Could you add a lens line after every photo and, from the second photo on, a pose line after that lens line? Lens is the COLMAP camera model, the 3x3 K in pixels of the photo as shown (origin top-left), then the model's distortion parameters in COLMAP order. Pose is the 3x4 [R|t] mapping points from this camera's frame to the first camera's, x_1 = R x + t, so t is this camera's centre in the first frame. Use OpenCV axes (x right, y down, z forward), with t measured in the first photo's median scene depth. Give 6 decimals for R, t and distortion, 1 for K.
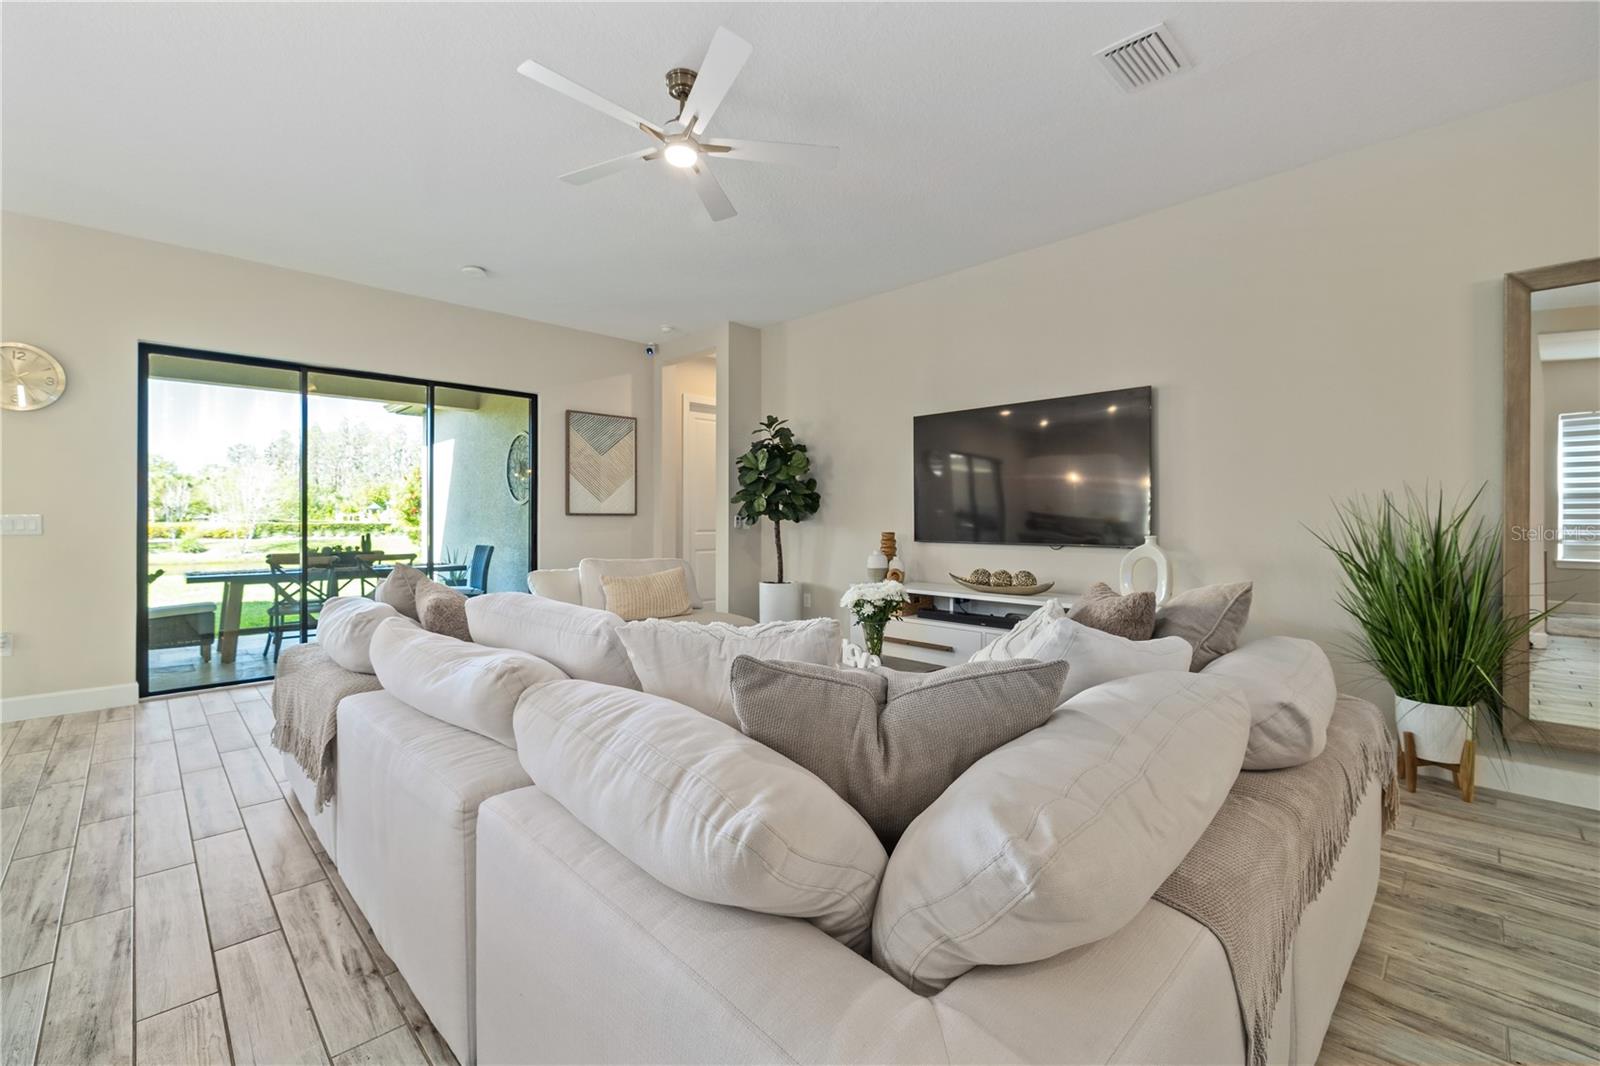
lens RADIAL K [[672.1, 0, 790.7], [0, 672.1, 516.6], [0, 0, 1]] dist [-0.003639, -0.000646]
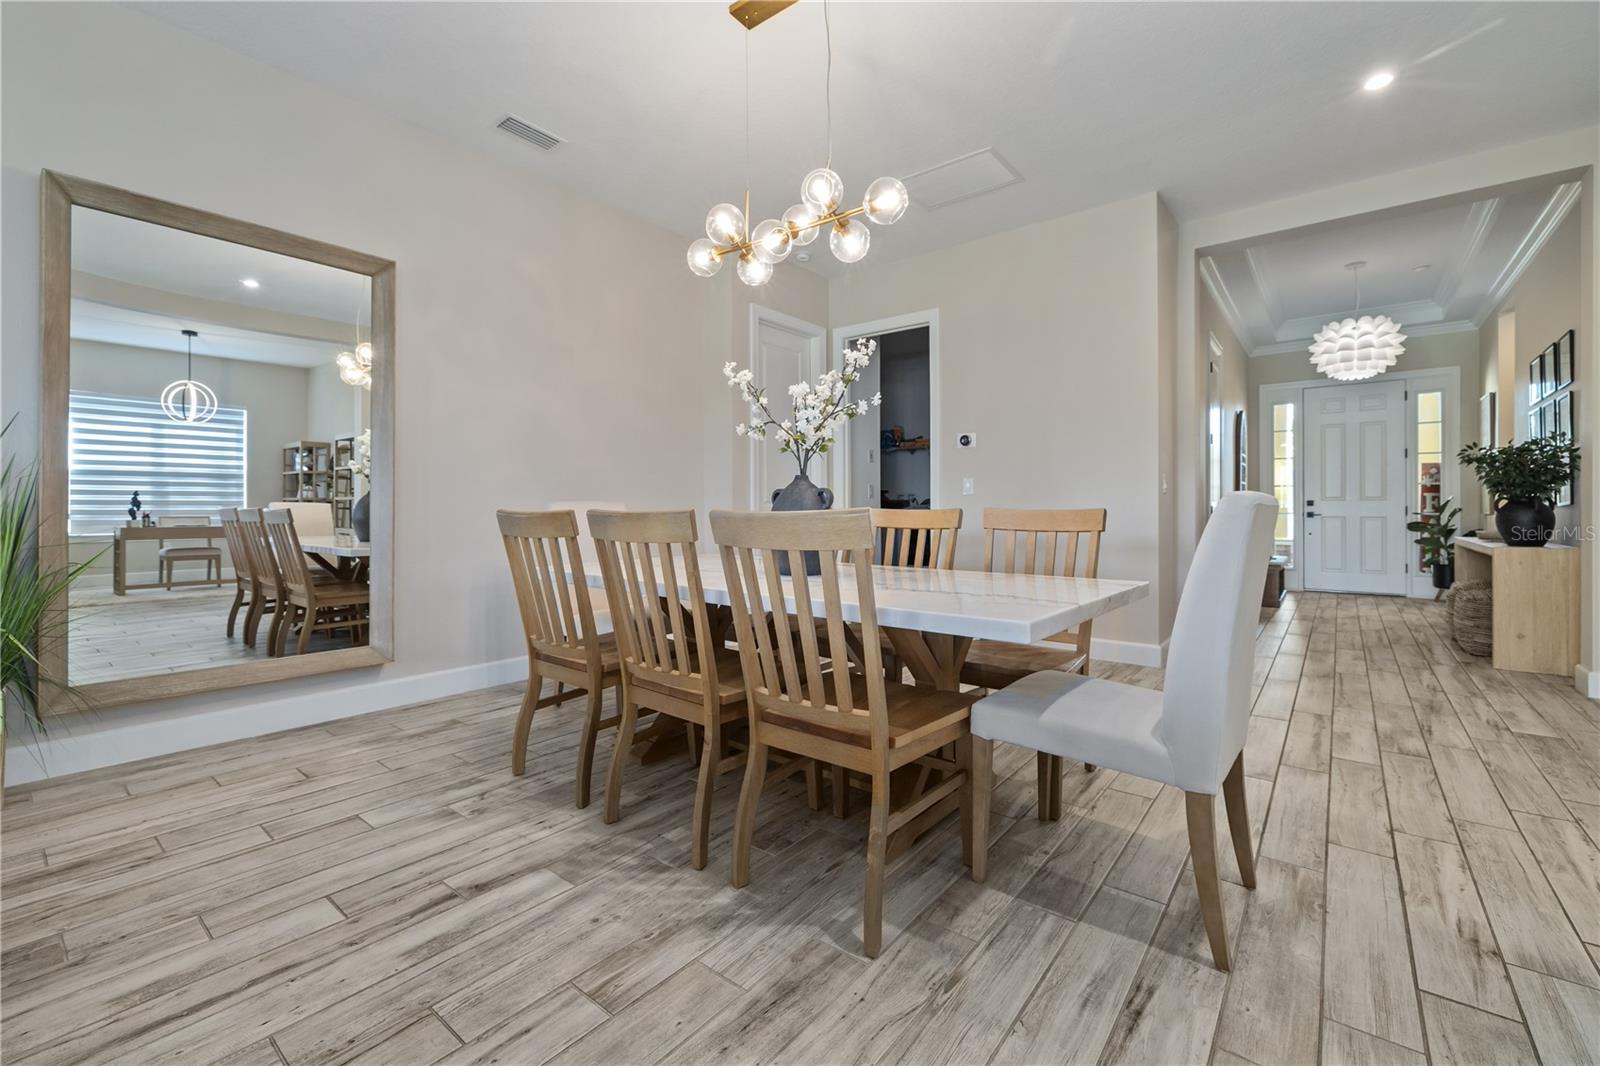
lens RADIAL K [[672.1, 0, 783.1], [0, 672.1, 511.1], [0, 0, 1]] dist [-0.003639, -0.000646]
pose [[-0.110671, -0.002985, 0.993853, 0.125655], [-0.004359, 0.999987, 0.002518, 0.065026], [-0.993848, -0.004053, -0.110683, 0.162333]]
